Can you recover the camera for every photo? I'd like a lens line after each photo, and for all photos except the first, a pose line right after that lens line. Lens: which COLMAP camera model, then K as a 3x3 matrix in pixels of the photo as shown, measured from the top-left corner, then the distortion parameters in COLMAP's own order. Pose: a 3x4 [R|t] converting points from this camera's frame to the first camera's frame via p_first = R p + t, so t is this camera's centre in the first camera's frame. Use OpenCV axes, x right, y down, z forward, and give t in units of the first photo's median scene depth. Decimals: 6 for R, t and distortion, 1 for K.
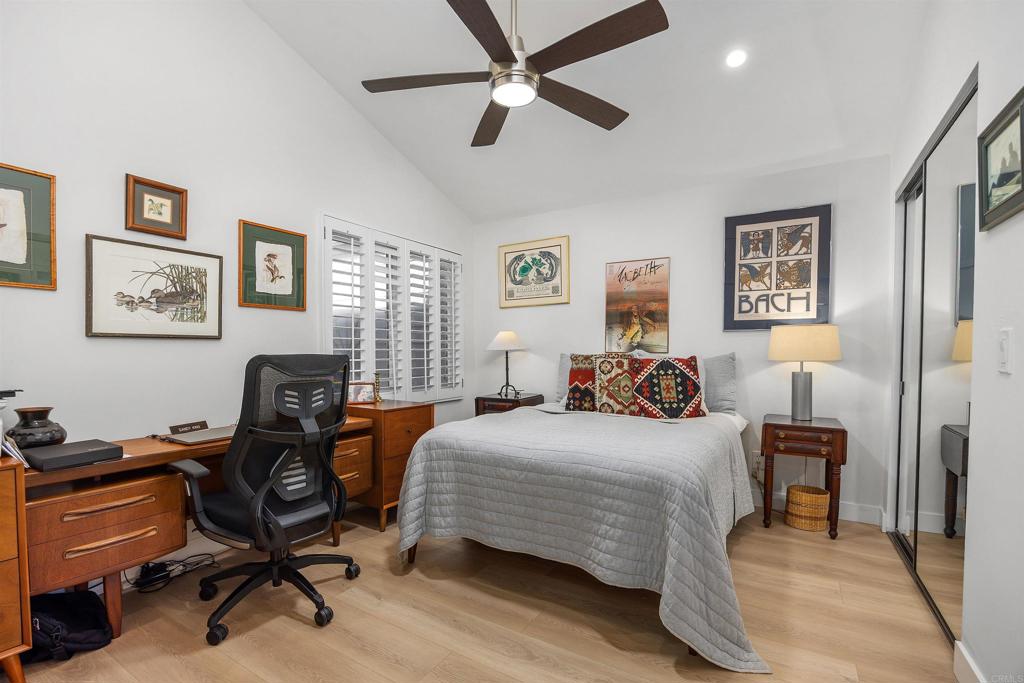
lens RADIAL K [[454.0, 0, 533.7], [0, 454.0, 362.6], [0, 0, 1]] dist [-0.016202, -0.000113]
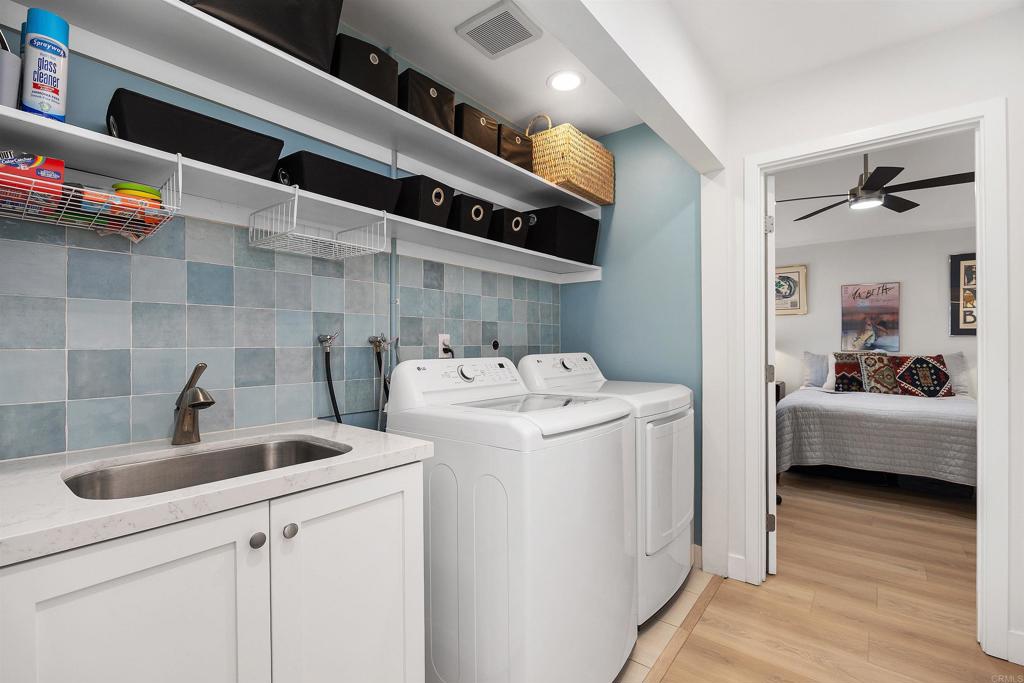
lens RADIAL K [[454.0, 0, 509.9], [0, 454.0, 341.3], [0, 0, 1]] dist [-0.016202, -0.000113]
pose [[0.989260, -0.000818, -0.146162, -0.775770], [-0.002816, 0.999692, -0.024650, -0.017485], [0.146137, 0.024797, 0.988954, -0.599274]]
